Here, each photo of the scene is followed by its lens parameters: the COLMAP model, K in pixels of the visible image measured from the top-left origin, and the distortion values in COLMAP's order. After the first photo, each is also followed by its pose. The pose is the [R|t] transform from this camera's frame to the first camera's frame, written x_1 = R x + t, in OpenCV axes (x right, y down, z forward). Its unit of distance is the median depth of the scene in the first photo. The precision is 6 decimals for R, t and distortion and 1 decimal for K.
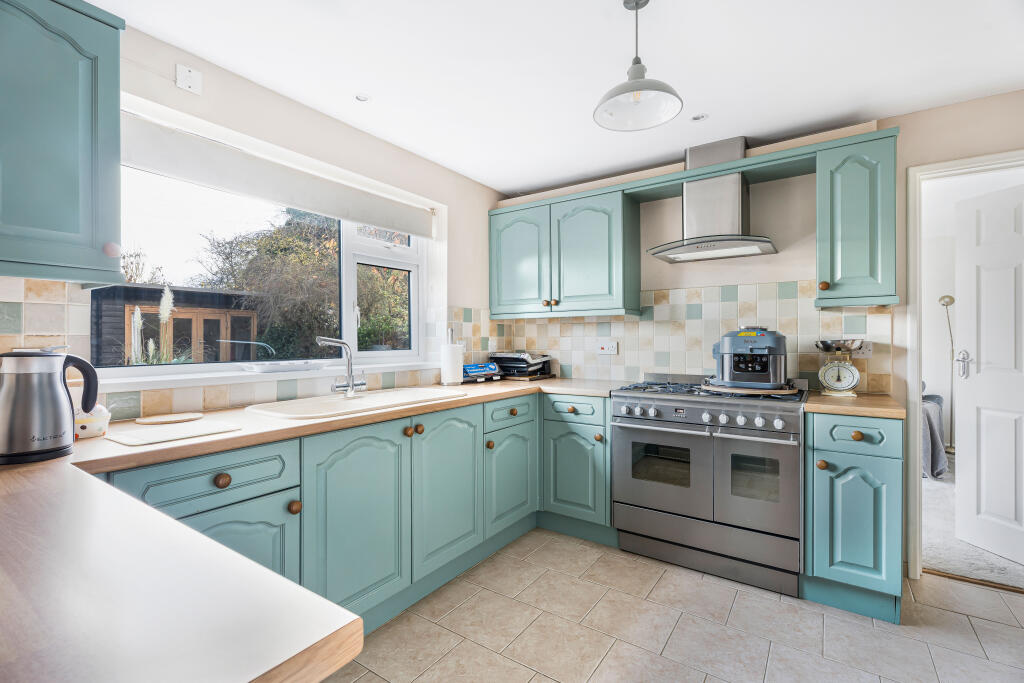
lens RADIAL K [[461.0, 0, 512.0], [0, 461.0, 341.5], [0, 0, 1]] dist [0.001175, 0.000141]
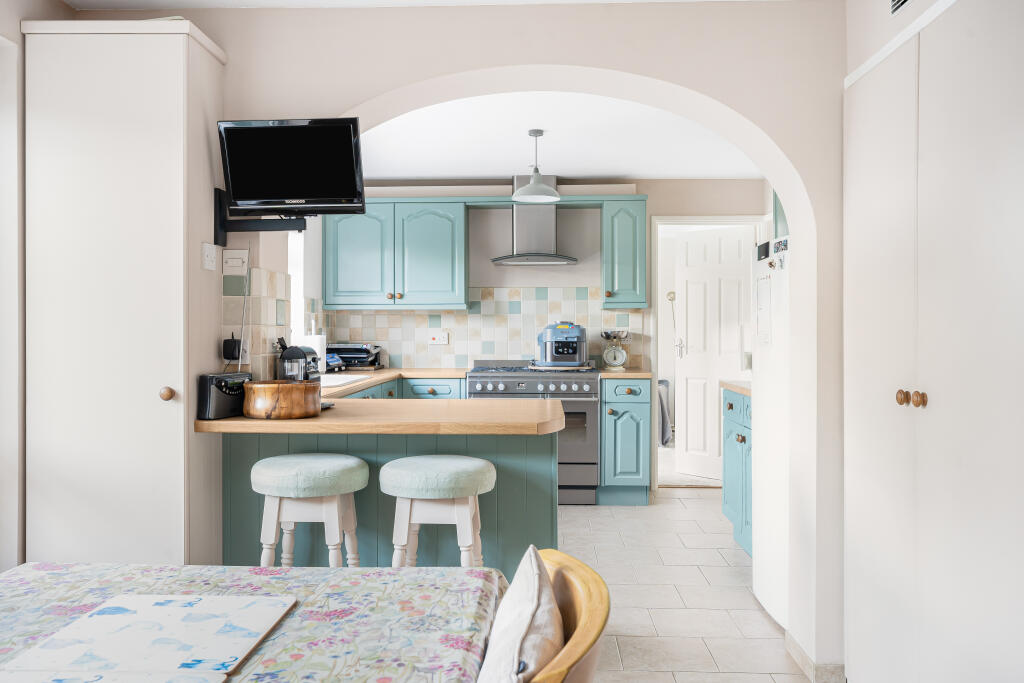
lens RADIAL K [[875.0, 0, 512.0], [0, 875.0, 341.5], [0, 0, 1]] dist [-0.005404, -0.000856]
pose [[0.841213, -0.004949, 0.540682, -1.017766], [-0.000240, 0.999955, 0.009526, 0.002315], [-0.540704, -0.008143, 0.841173, -1.101235]]
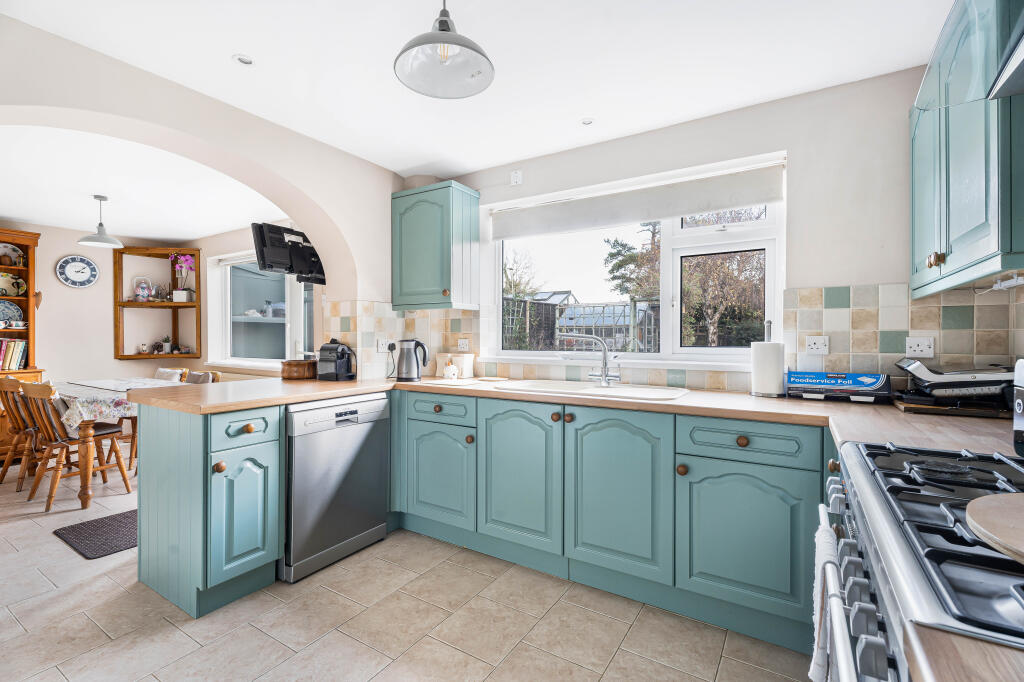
lens RADIAL K [[461.0, 0, 512.0], [0, 461.0, 341.0], [0, 0, 1]] dist [0.001175, 0.000141]
pose [[0.039061, 0.012465, -0.999159, 0.729590], [-0.003405, 0.999918, 0.012341, -0.002798], [0.999231, 0.002920, 0.039100, 0.693166]]
